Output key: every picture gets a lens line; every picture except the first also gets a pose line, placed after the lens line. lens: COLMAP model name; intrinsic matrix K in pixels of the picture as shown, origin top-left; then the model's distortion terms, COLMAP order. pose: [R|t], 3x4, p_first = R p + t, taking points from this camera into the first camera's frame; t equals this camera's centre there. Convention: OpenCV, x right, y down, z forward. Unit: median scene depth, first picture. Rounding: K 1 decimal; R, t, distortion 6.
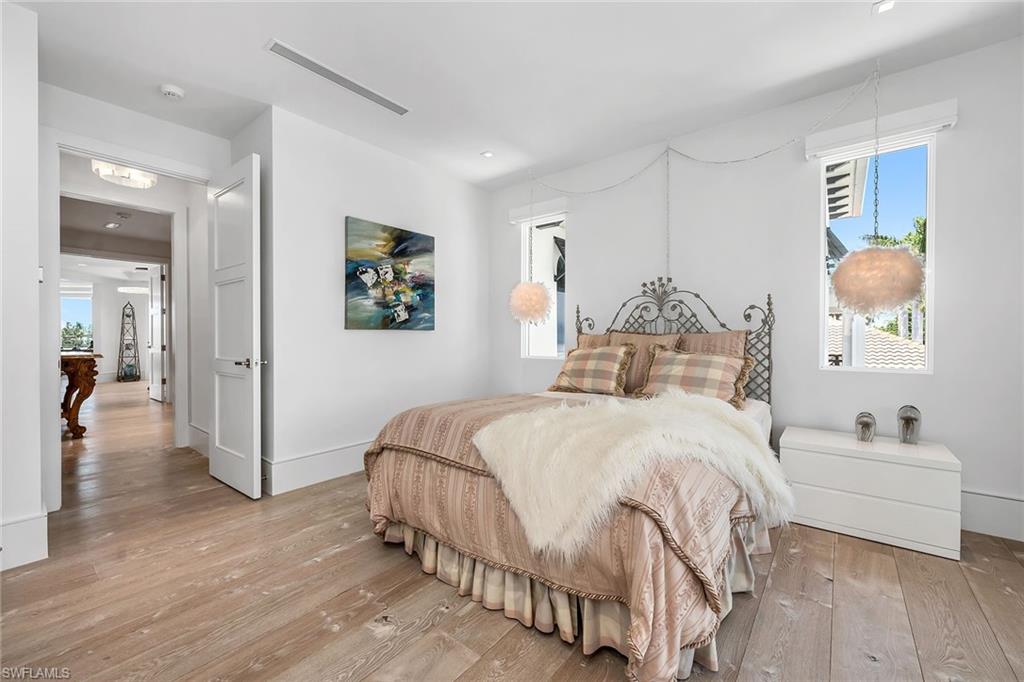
lens RADIAL K [[410.1, 0, 512.6], [0, 410.1, 340.4], [0, 0, 1]] dist [0.002299, 0.000091]
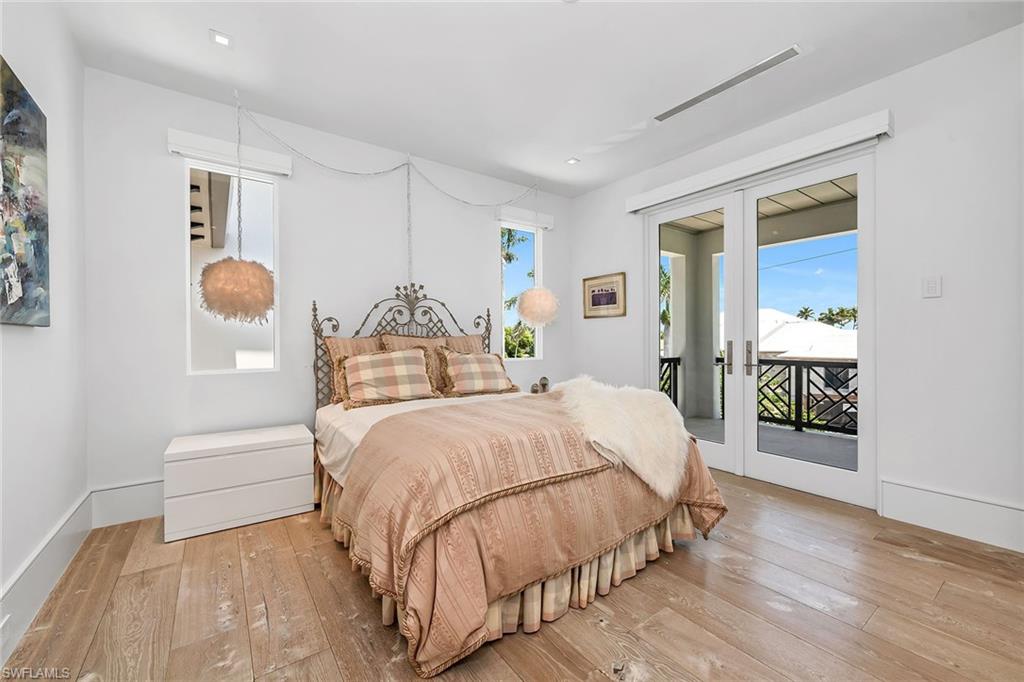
lens RADIAL K [[410.1, 0, 512.2], [0, 410.1, 337.7], [0, 0, 1]] dist [0.002299, 0.000091]
pose [[0.261609, 0.002684, 0.965170, -1.028835], [0.016241, 0.999842, -0.007183, -0.005057], [-0.965037, 0.017555, 0.261524, 0.848725]]
